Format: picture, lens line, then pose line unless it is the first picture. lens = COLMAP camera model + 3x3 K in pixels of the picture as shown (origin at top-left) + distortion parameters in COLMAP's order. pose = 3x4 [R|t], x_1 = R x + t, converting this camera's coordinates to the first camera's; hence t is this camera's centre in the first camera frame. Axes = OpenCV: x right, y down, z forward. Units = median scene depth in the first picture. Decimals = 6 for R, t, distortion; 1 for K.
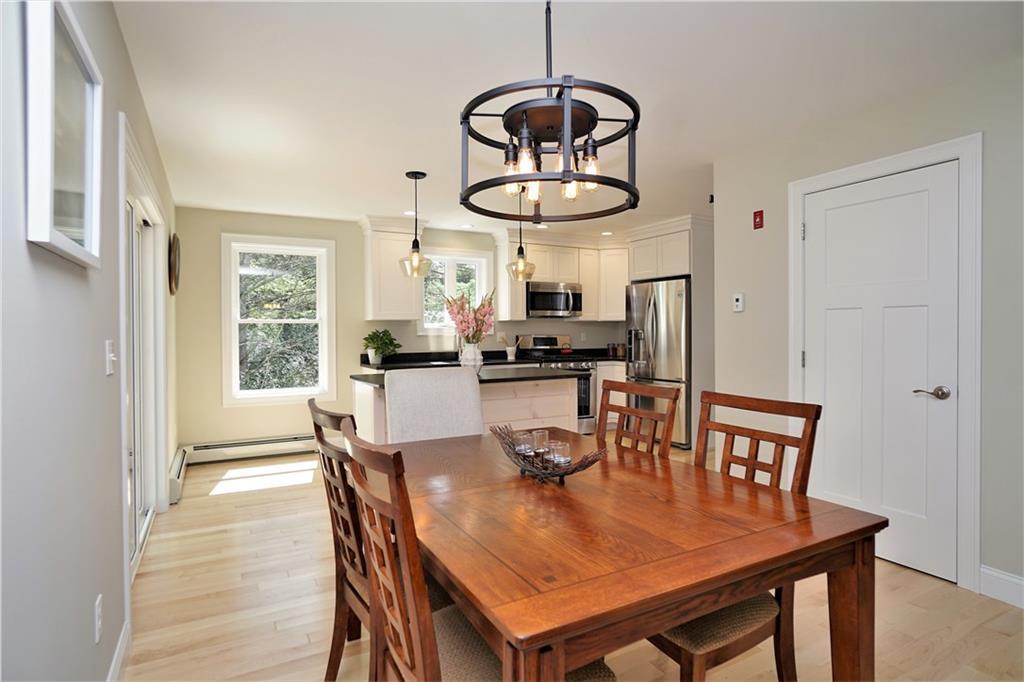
lens RADIAL K [[575.3, 0, 512.0], [0, 575.3, 341.0], [0, 0, 1]] dist [0.001687, 0.000081]
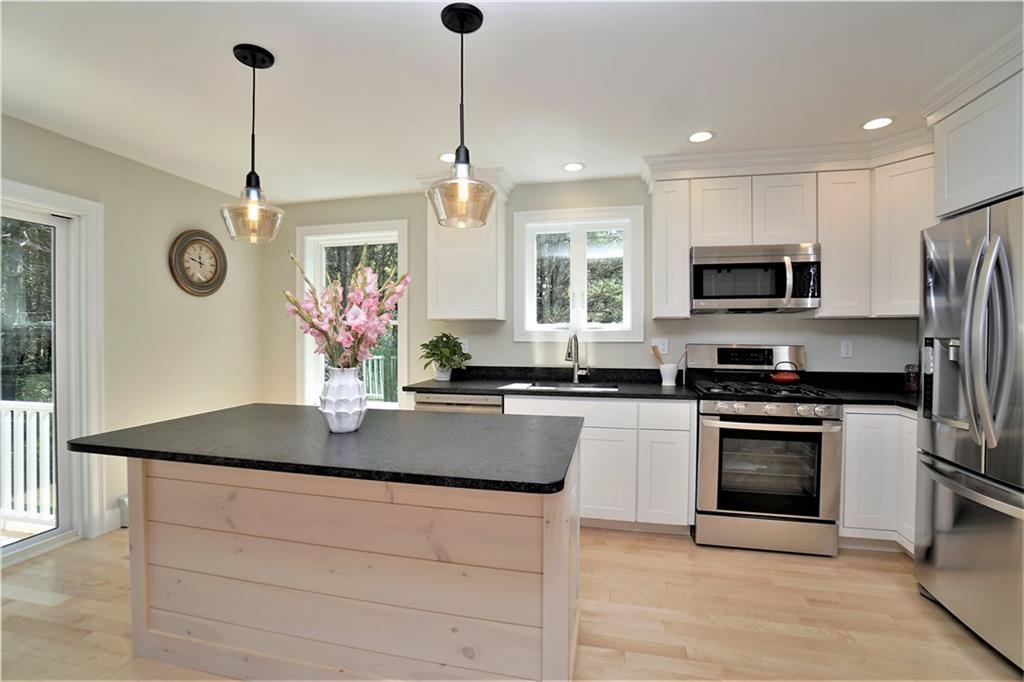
lens RADIAL K [[451.1, 0, 513.5], [0, 451.1, 338.2], [0, 0, 1]] dist [-0.053146, 0.022793]
pose [[0.744895, 0.012432, -0.667066, 0.188984], [-0.019370, 0.999808, -0.002996, -0.012024], [0.666901, 0.015153, 0.744993, 0.574419]]
